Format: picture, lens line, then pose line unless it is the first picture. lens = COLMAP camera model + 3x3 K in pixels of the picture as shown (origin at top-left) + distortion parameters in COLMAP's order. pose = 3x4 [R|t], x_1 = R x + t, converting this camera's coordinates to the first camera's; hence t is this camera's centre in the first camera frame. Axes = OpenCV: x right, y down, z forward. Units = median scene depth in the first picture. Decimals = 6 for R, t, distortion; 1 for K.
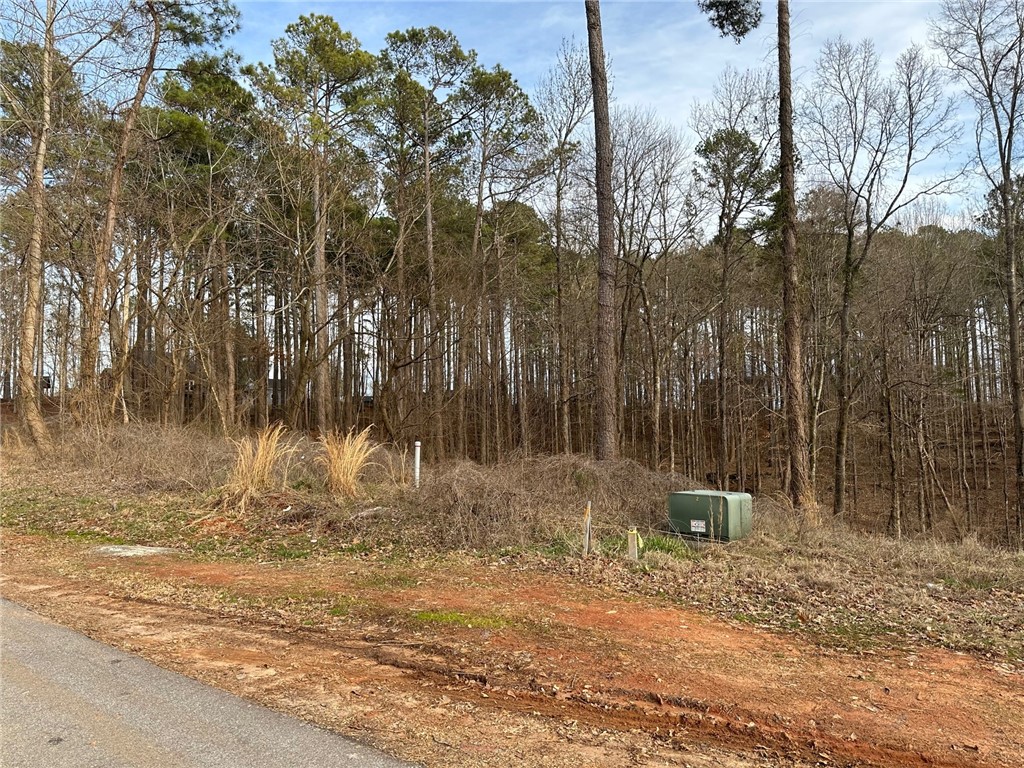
lens RADIAL K [[727.9, 0, 512.0], [0, 727.9, 384.0], [0, 0, 1]] dist [0.144456, -0.125918]
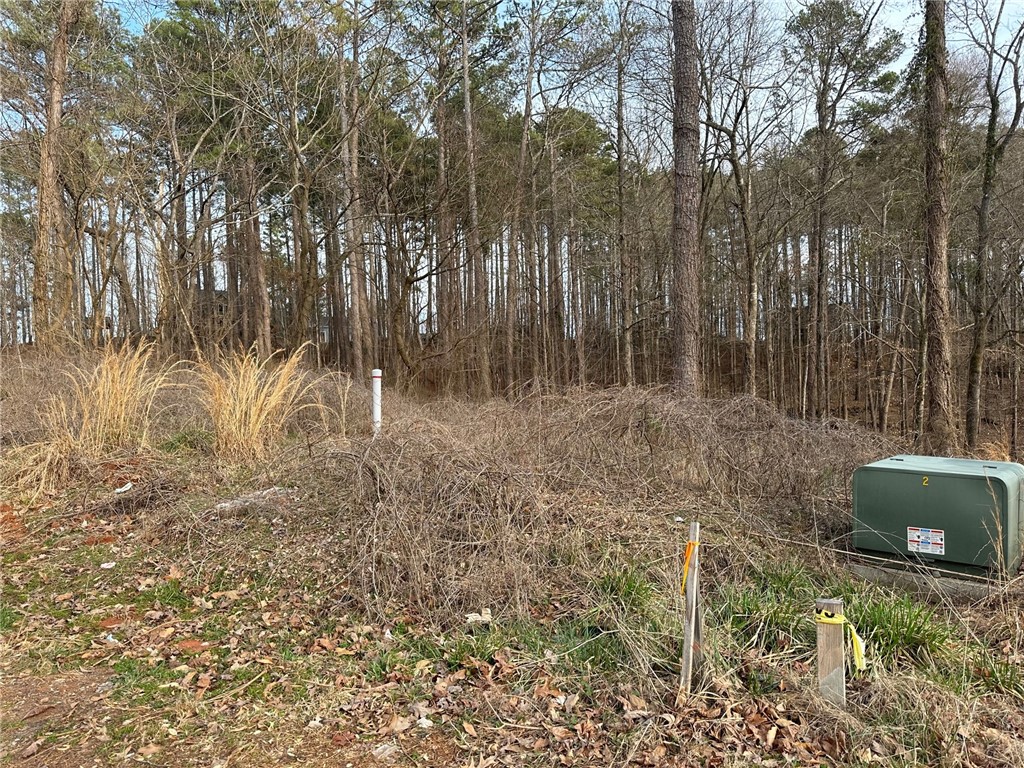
lens RADIAL K [[718.6, 0, 494.2], [0, 718.6, 401.5], [0, 0, 1]] dist [0.035883, -0.001282]
pose [[0.993753, -0.008448, -0.111283, 0.008475], [0.020687, 0.993795, 0.109289, 0.011085], [0.109669, -0.110909, 0.987761, 0.110744]]
